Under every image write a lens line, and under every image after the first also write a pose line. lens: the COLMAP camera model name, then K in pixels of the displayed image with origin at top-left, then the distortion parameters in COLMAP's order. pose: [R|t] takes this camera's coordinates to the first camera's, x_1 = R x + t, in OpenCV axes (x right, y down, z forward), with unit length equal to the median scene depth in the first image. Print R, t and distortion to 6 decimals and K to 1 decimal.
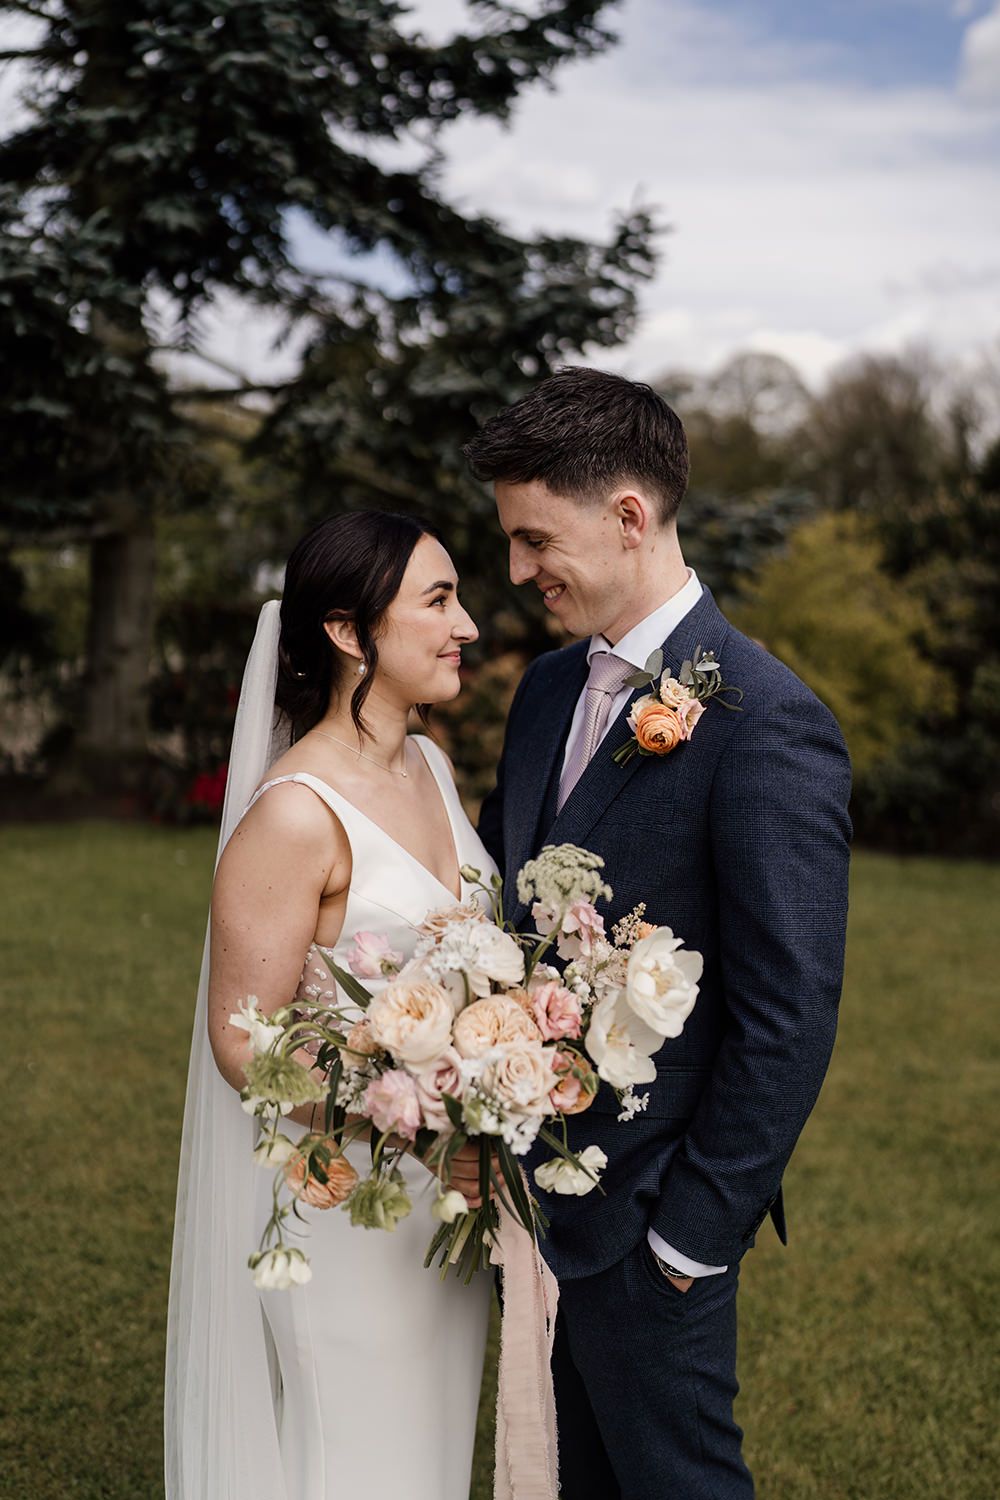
lens RADIAL K [[1484.4, 0, 500.0], [0, 1484.4, 750.0], [0, 0, 1]] dist [-0.008969, -0.000593]
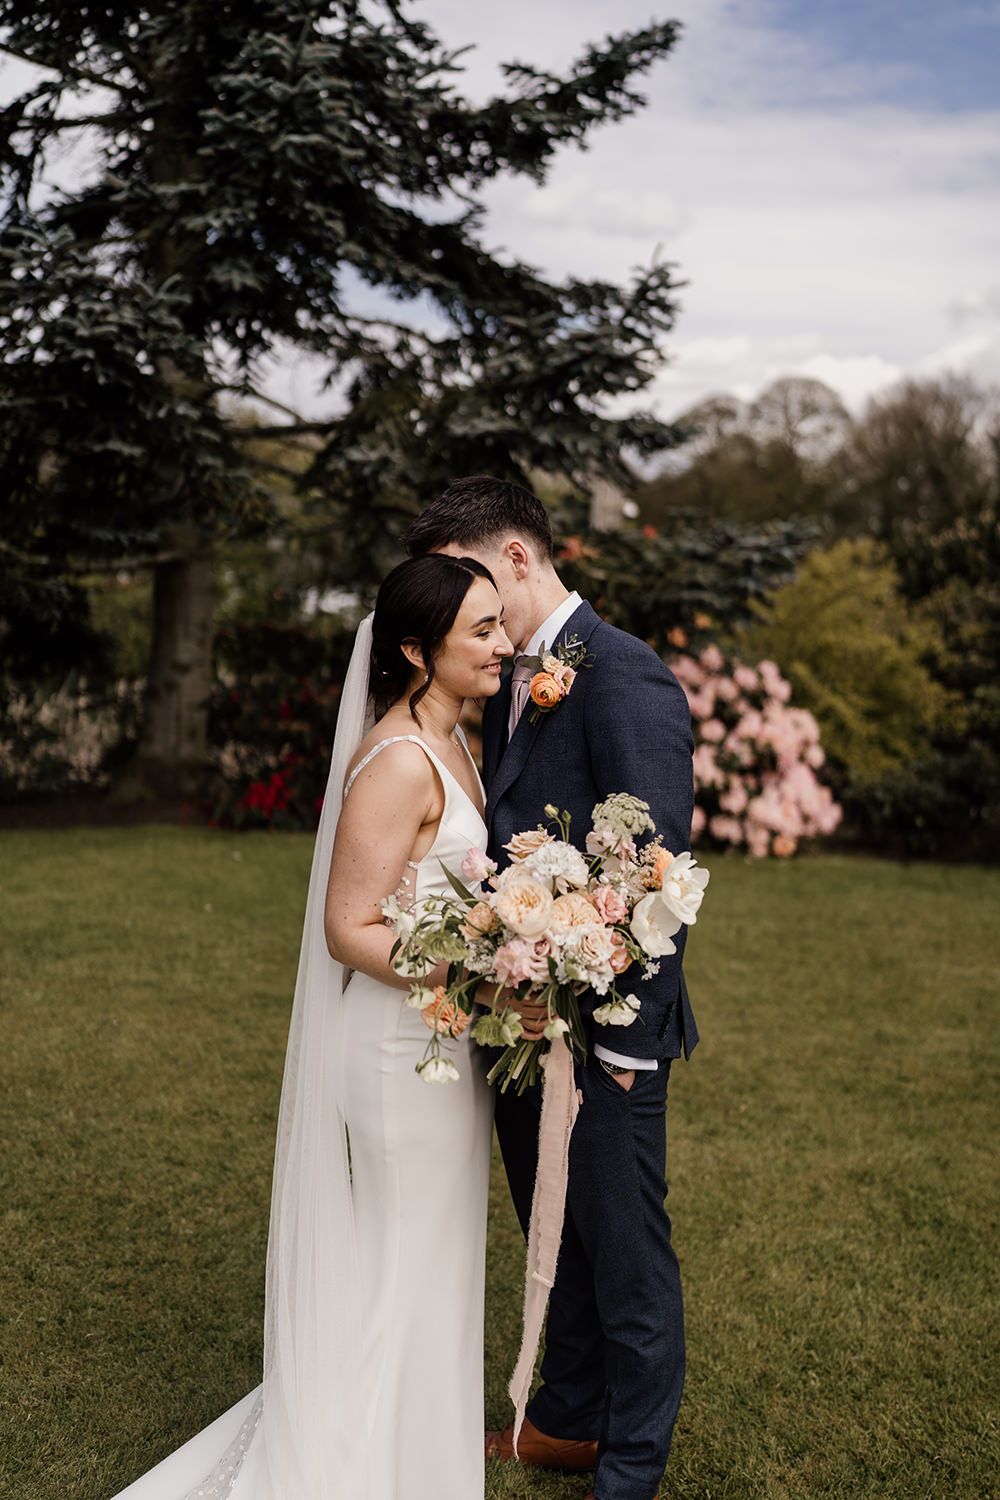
lens RADIAL K [[1511.1, 0, 500.0], [0, 1511.1, 750.0], [0, 0, 1]] dist [0.013335, 0.012928]
pose [[0.999499, 0.004352, -0.031348, 0.013816], [-0.004898, 0.999837, -0.017376, 0.013645], [0.031267, 0.017521, 0.999358, -0.118462]]
